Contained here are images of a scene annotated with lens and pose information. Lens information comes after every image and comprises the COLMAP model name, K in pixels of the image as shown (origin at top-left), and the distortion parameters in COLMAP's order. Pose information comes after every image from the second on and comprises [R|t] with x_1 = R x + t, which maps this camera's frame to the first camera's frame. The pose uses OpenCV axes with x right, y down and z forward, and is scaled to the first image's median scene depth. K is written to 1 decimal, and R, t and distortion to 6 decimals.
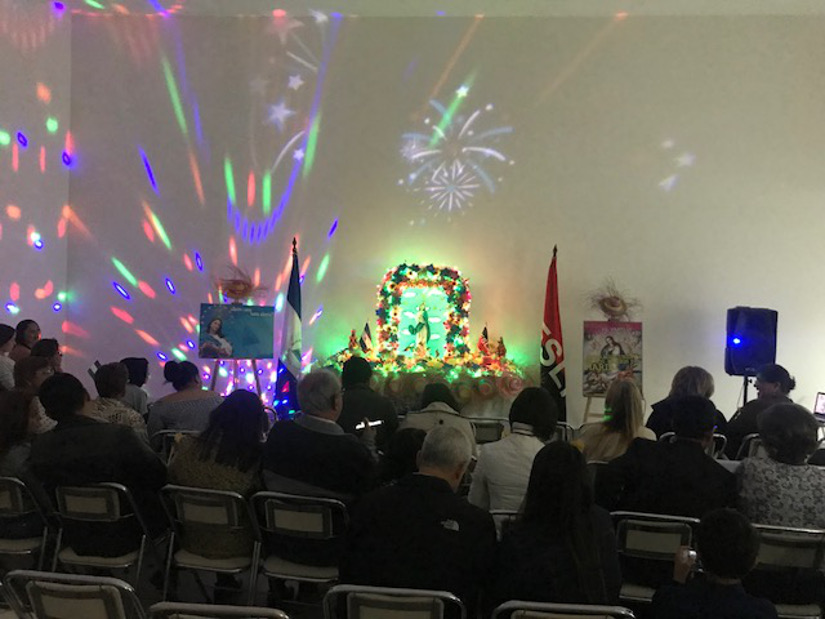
lens RADIAL K [[668.5, 0, 411.9], [0, 668.5, 308.1], [0, 0, 1]] dist [-0.013741, 0.034648]
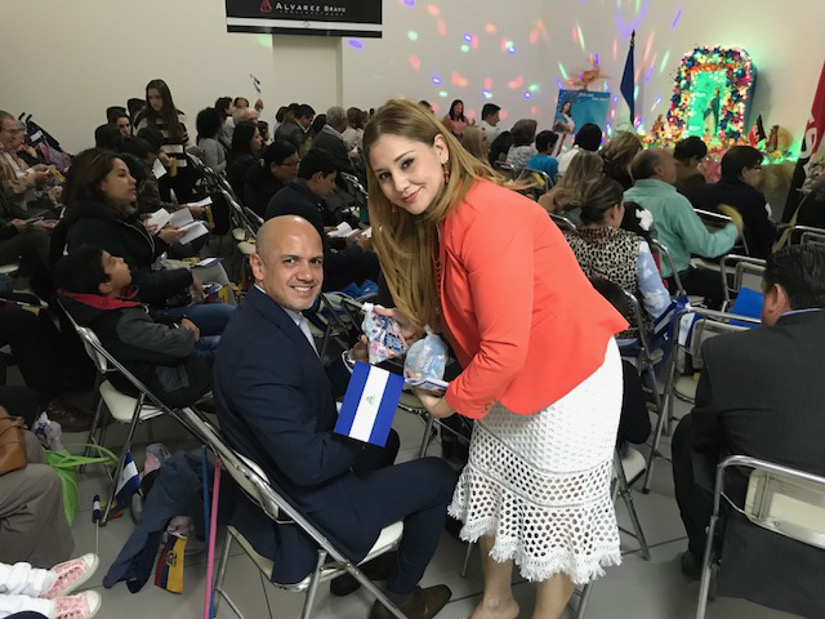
lens RADIAL K [[668.5, 0, 407.7], [0, 668.5, 310.5], [0, 0, 1]] dist [-0.013741, 0.034648]
pose [[0.430280, 0.273047, -0.860409, 0.798102], [-0.028895, 0.956834, 0.289197, 0.037111], [0.902233, -0.099574, 0.419596, 0.117732]]
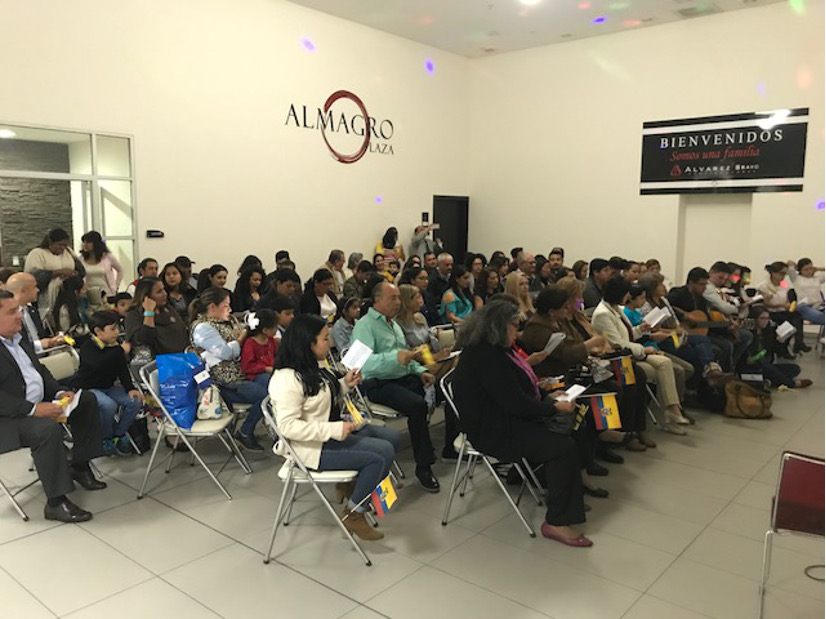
lens RADIAL K [[669.3, 0, 408.6], [0, 669.3, 305.6], [0, 0, 1]] dist [-0.013741, 0.034648]
pose [[-0.559618, 0.069361, -0.825843, 0.923256], [-0.047297, 0.992194, 0.115382, 0.002428], [0.827400, 0.103630, -0.551969, 0.826490]]
